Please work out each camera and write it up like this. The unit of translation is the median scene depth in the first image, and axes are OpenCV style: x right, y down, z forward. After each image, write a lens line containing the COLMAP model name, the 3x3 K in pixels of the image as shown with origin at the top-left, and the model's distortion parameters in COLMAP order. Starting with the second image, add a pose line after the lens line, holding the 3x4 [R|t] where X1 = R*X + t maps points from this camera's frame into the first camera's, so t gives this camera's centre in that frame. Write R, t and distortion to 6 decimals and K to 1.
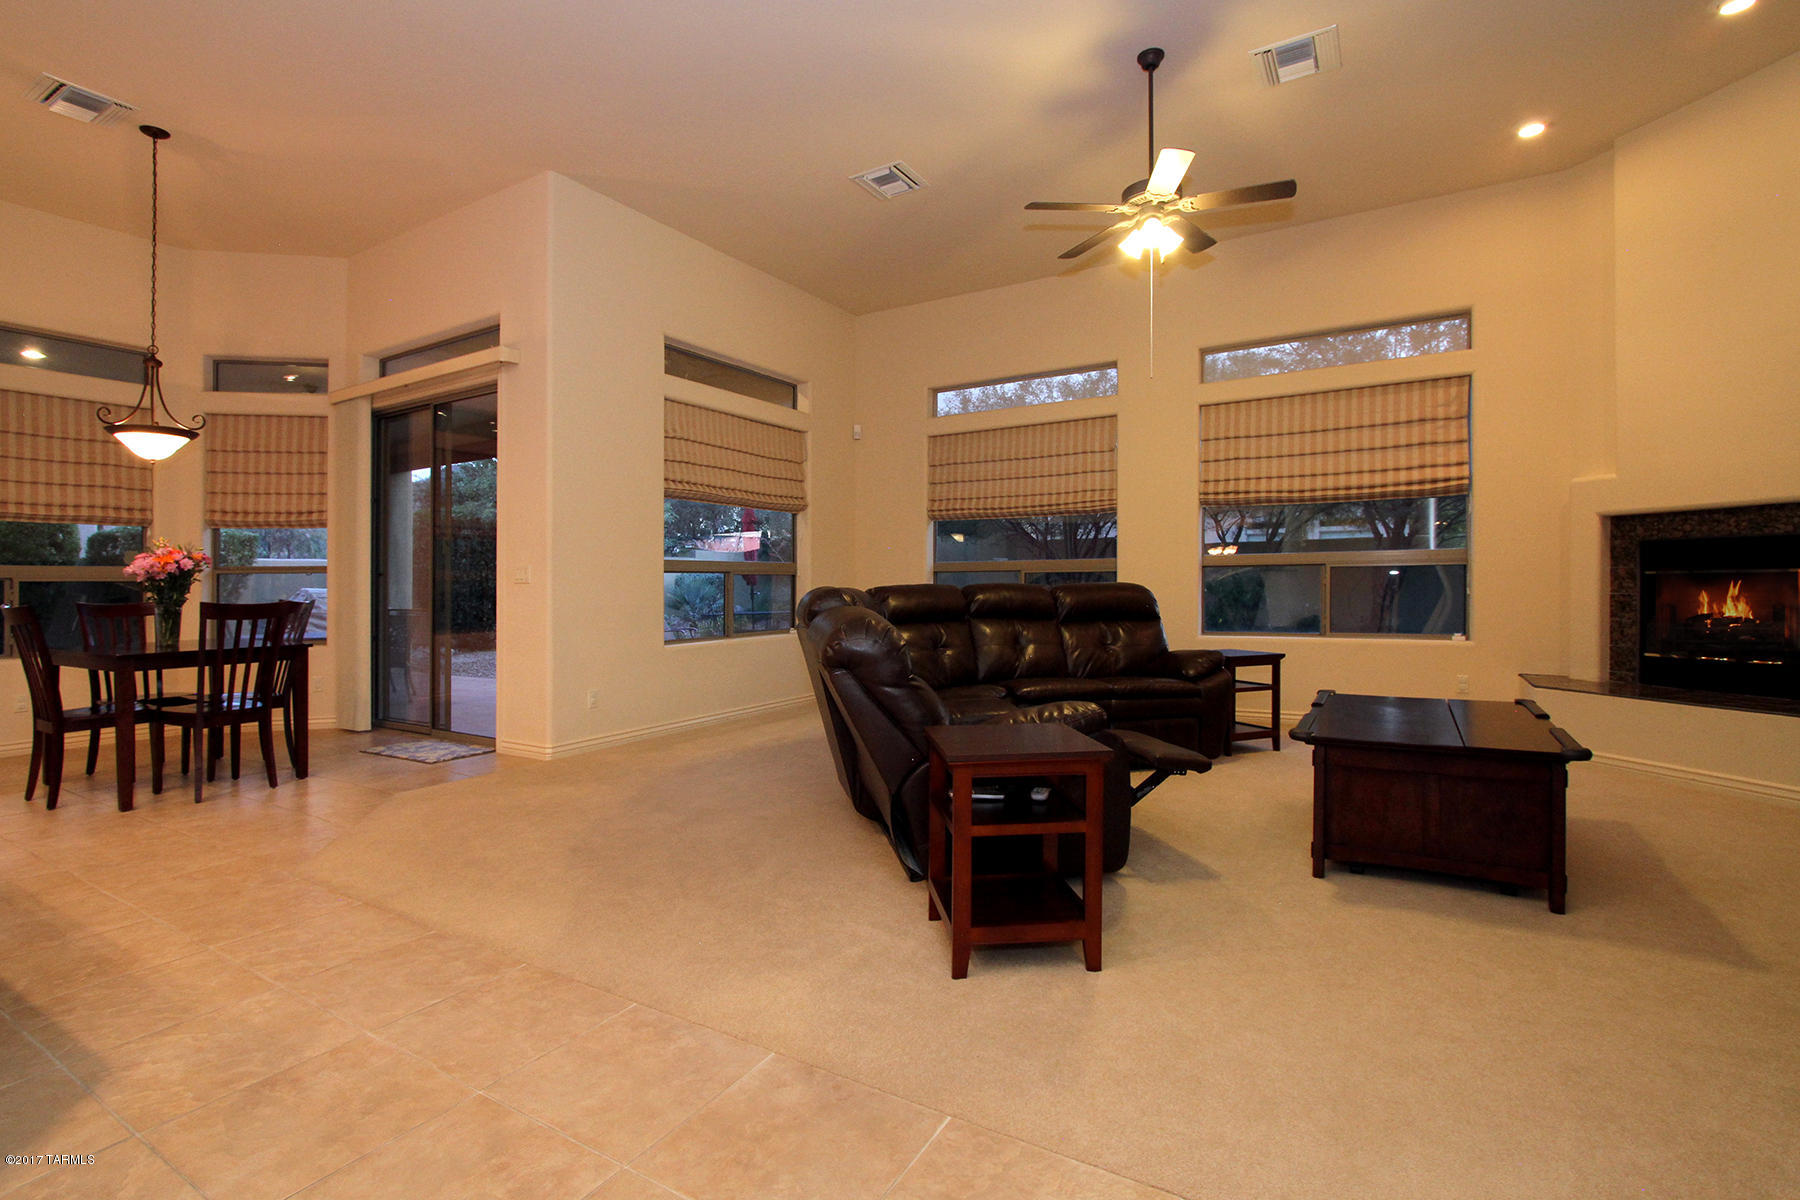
lens RADIAL K [[842.3, 0, 903.8], [0, 842.3, 576.9], [0, 0, 1]] dist [-0.002681, -0.000258]
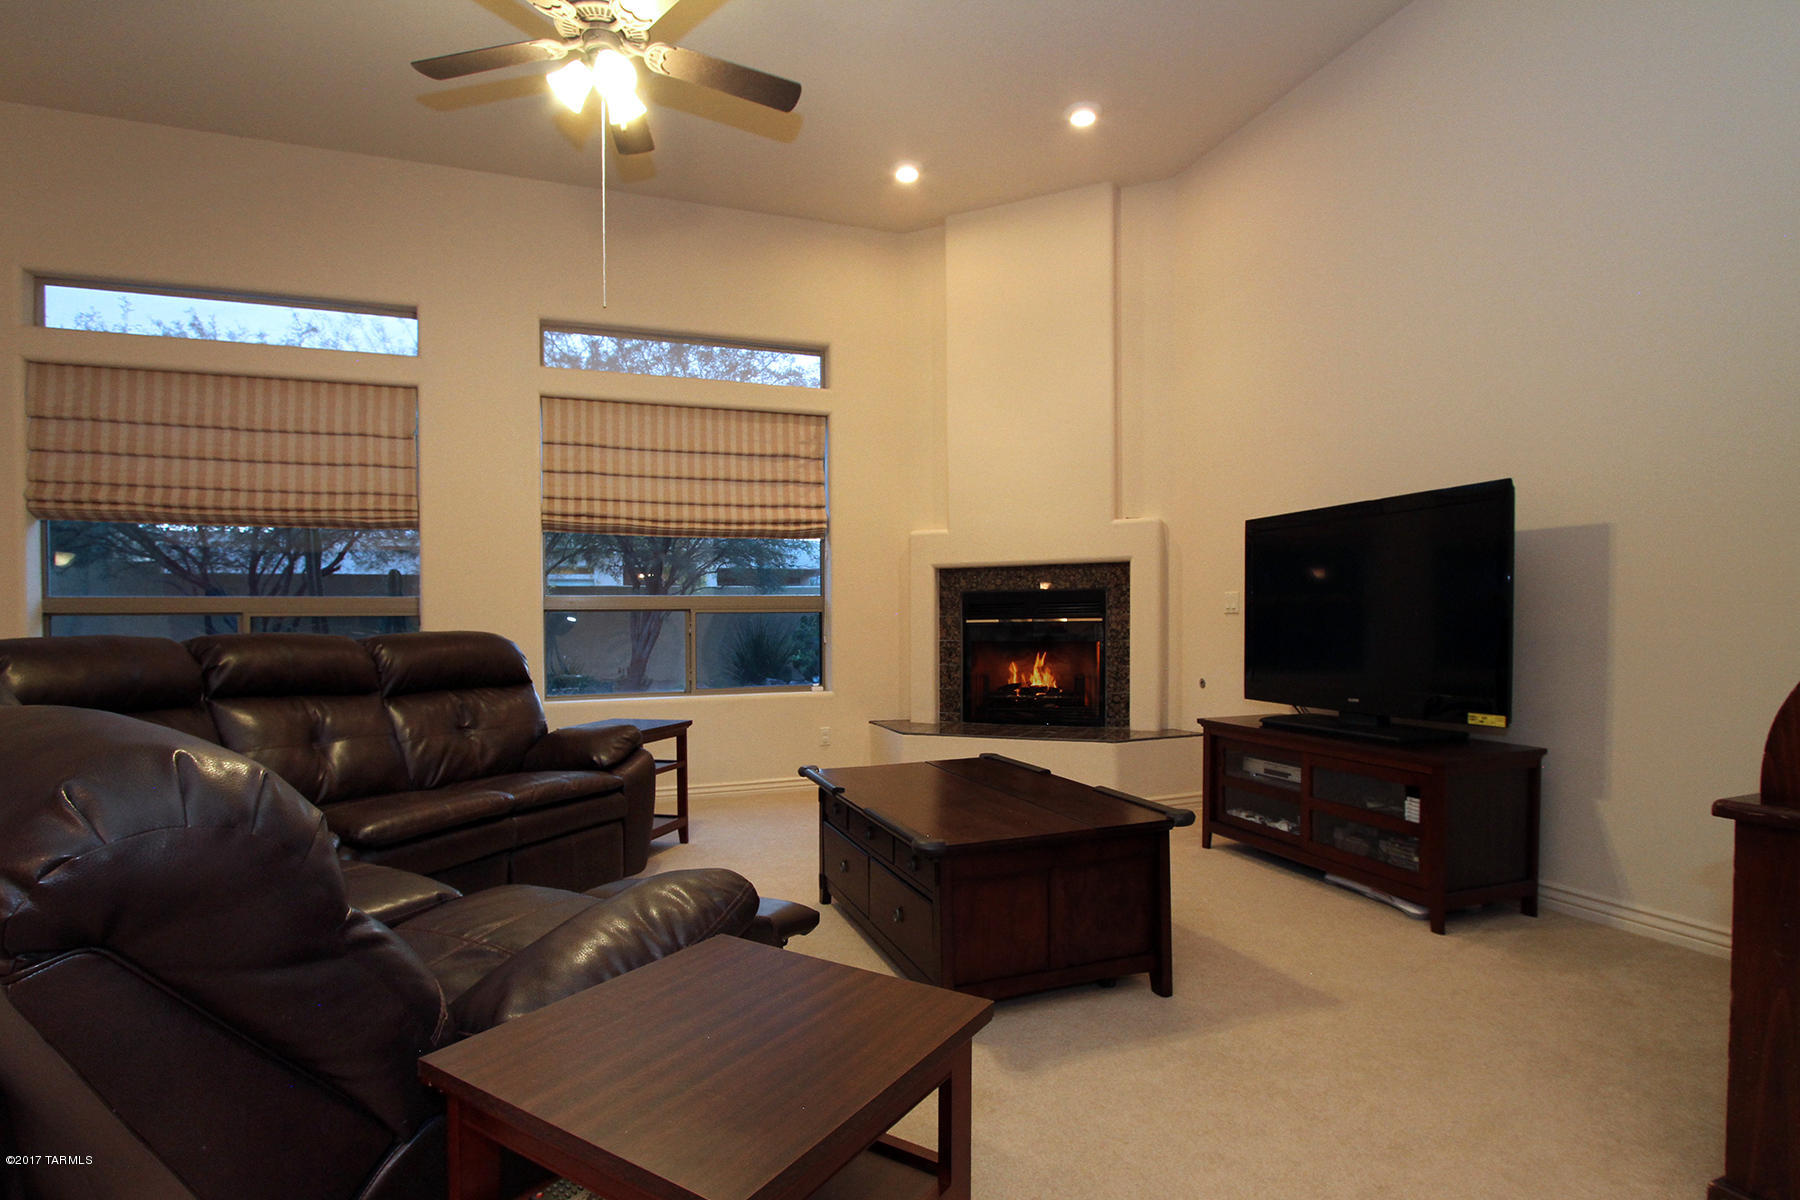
lens RADIAL K [[866.9, 0, 856.4], [0, 866.9, 640.8], [0, 0, 1]] dist [-0.007197, -0.000373]
pose [[0.649973, -0.010425, 0.759885, -0.062458], [-0.003103, 0.999861, 0.016372, 0.001802], [-0.759951, -0.012999, 0.649851, 0.321437]]
